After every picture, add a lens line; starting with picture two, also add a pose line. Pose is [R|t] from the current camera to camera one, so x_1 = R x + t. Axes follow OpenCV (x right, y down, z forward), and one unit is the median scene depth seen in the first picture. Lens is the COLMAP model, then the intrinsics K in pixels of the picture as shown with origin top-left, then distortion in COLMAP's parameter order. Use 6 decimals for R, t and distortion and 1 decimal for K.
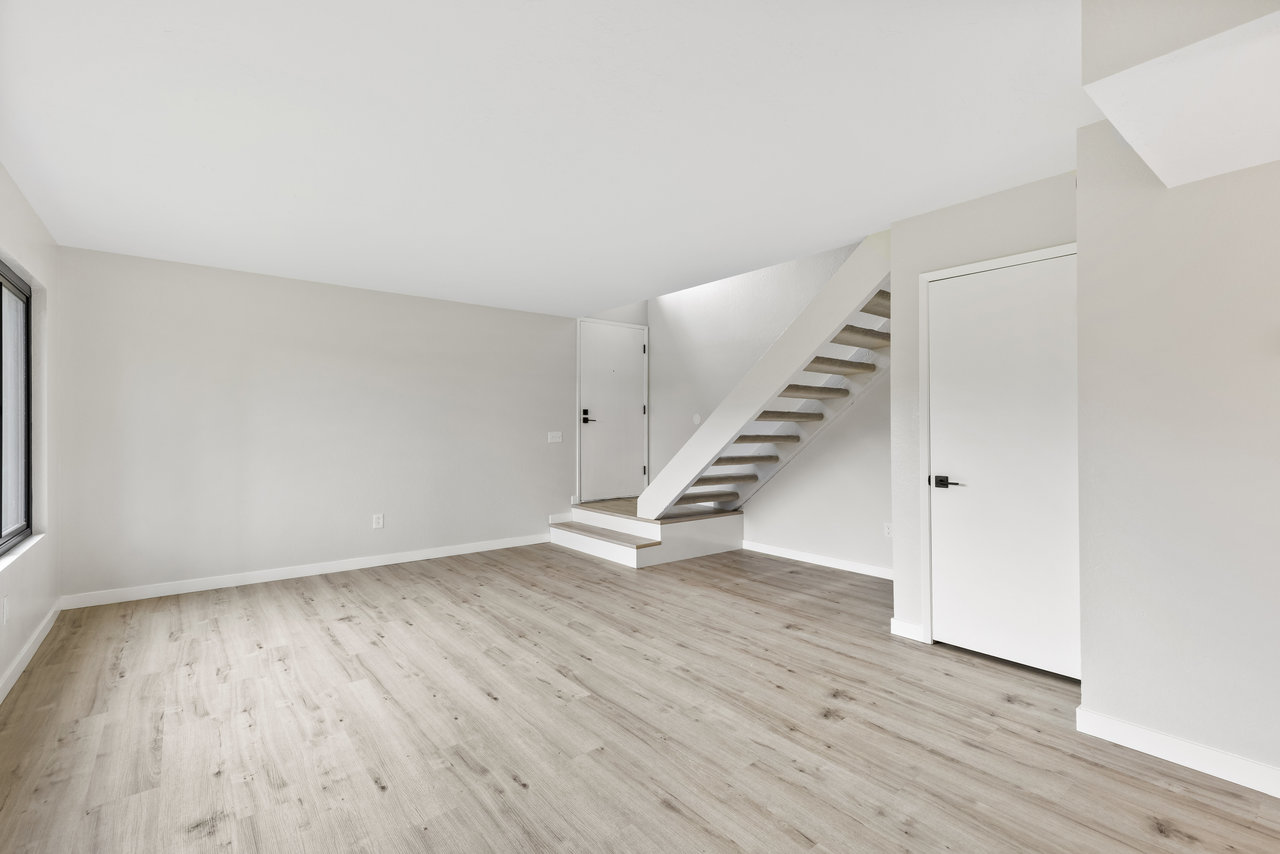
lens RADIAL K [[584.1, 0, 648.6], [0, 584.1, 422.1], [0, 0, 1]] dist [0.003268, -0.000094]
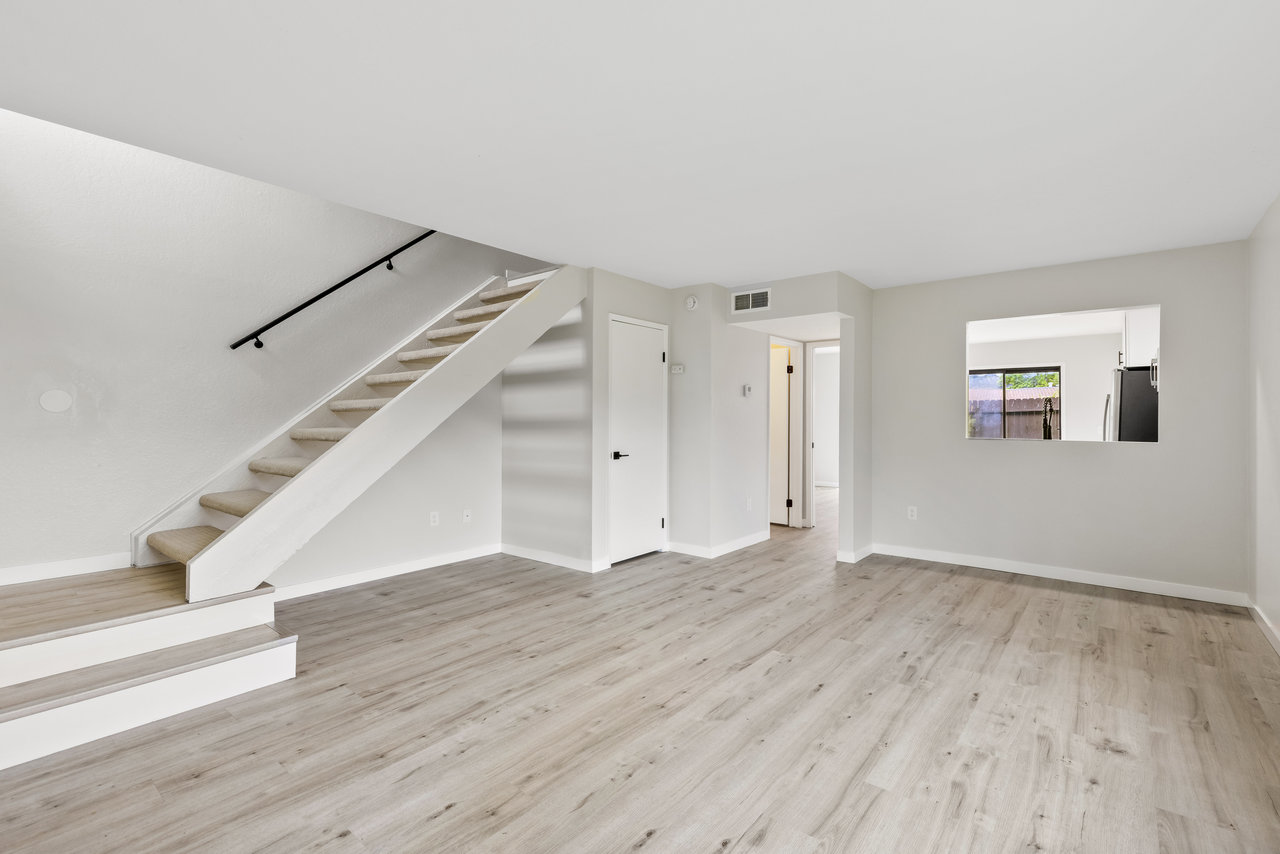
lens RADIAL K [[584.1, 0, 648.6], [0, 584.1, 422.1], [0, 0, 1]] dist [0.003268, -0.000094]
pose [[-0.212569, -0.006500, 0.977125, -1.038615], [-0.010320, 0.999937, 0.004407, 0.009379], [-0.977092, -0.009147, -0.212622, 1.318526]]
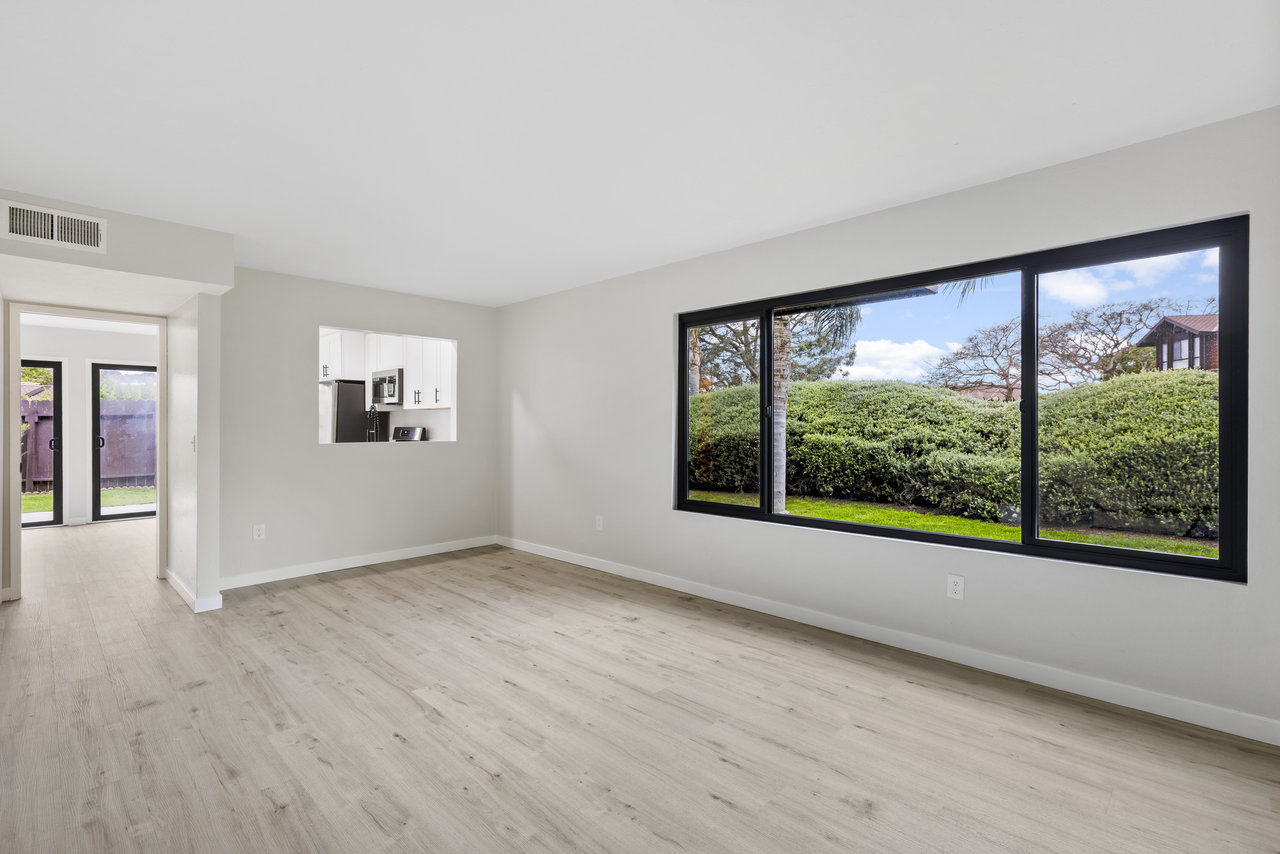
lens RADIAL K [[584.1, 0, 648.6], [0, 584.1, 422.1], [0, 0, 1]] dist [0.003268, -0.000094]
pose [[-0.992039, 0.004110, -0.125861, -0.334763], [0.005250, 0.999948, -0.008726, 0.011064], [0.125819, -0.009317, -0.992010, 1.816067]]
